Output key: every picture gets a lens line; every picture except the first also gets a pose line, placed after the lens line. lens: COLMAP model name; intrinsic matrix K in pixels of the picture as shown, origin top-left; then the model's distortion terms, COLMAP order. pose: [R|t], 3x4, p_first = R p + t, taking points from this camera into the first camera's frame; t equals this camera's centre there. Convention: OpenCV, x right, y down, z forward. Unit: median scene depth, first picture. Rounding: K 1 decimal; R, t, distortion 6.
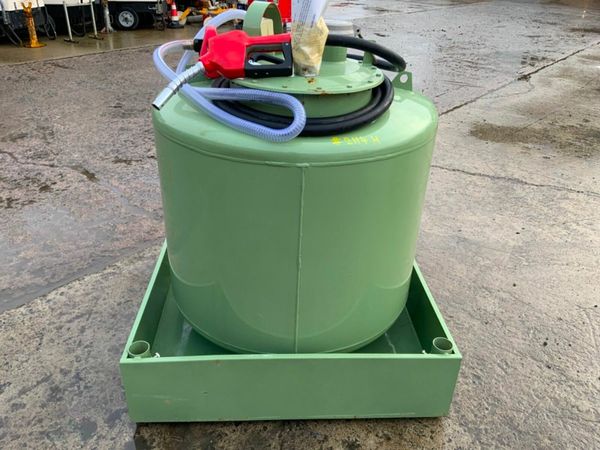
lens RADIAL K [[494.9, 0, 295.4], [0, 494.9, 226.2], [0, 0, 1]] dist [0.061958, -0.120062]
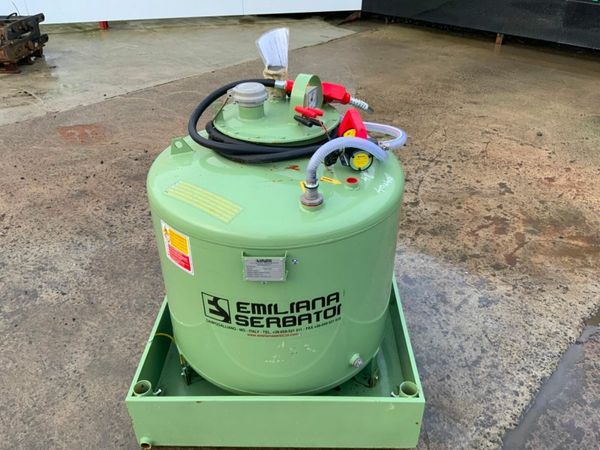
lens RADIAL K [[496.2, 0, 300.8], [0, 496.2, 227.2], [0, 0, 1]] dist [0.063168, -0.116514]
pose [[-0.997472, -0.059777, 0.038410, -0.093046], [0.006558, 0.460825, 0.887467, -1.056443], [-0.070751, 0.885476, -0.459268, 1.458827]]
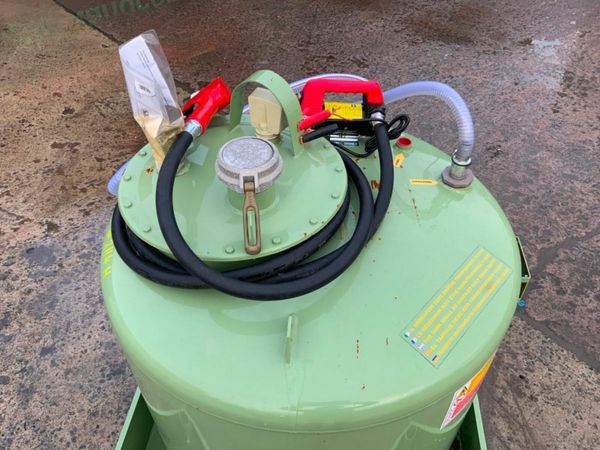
lens RADIAL K [[496.2, 0, 300.8], [0, 496.2, 227.2], [0, 0, 1]] dist [0.063168, -0.116514]
pose [[-0.135555, 0.667267, -0.732379, 0.459198], [-0.484733, 0.600025, 0.636399, -0.619007], [0.864094, 0.441276, 0.242110, 0.741696]]
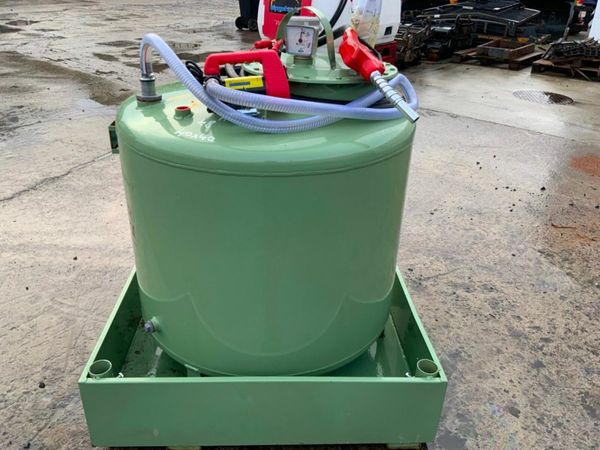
lens RADIAL K [[494.9, 0, 295.4], [0, 494.9, 226.2], [0, 0, 1]] dist [0.061958, -0.120062]
pose [[0.006744, -0.492782, 0.870127, -0.848808], [0.460617, 0.773867, 0.434697, -0.420279], [-0.887573, 0.397864, 0.232203, 0.740749]]
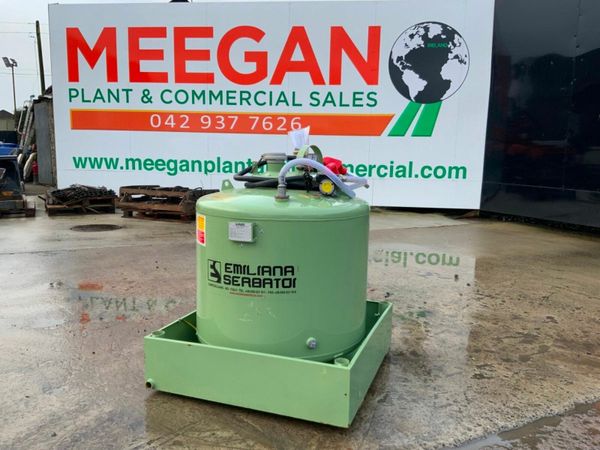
lens RADIAL K [[496.2, 0, 300.8], [0, 496.2, 227.2], [0, 0, 1]] dist [0.063168, -0.116514]
pose [[-0.920005, -0.106235, 0.377232, -0.604869], [0.148690, 0.795971, 0.586790, -1.020912], [-0.362603, 0.595940, -0.716501, 1.971336]]
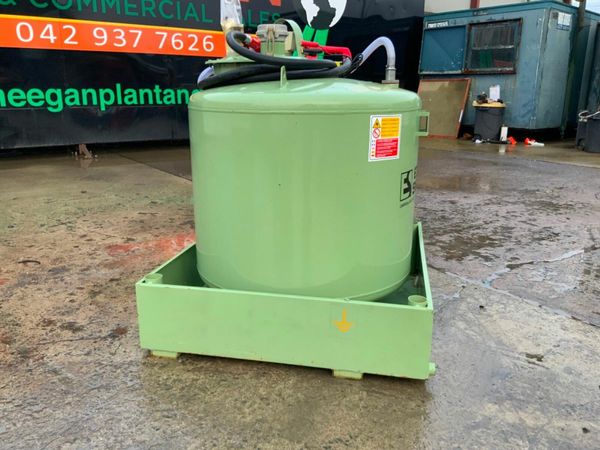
lens RADIAL K [[496.2, 0, 300.8], [0, 496.2, 227.2], [0, 0, 1]] dist [0.063168, -0.116514]
pose [[-0.239399, 0.234067, -0.942285, 1.108180], [-0.482377, 0.813581, 0.324651, -0.352508], [0.842615, 0.532258, -0.081862, 1.135132]]
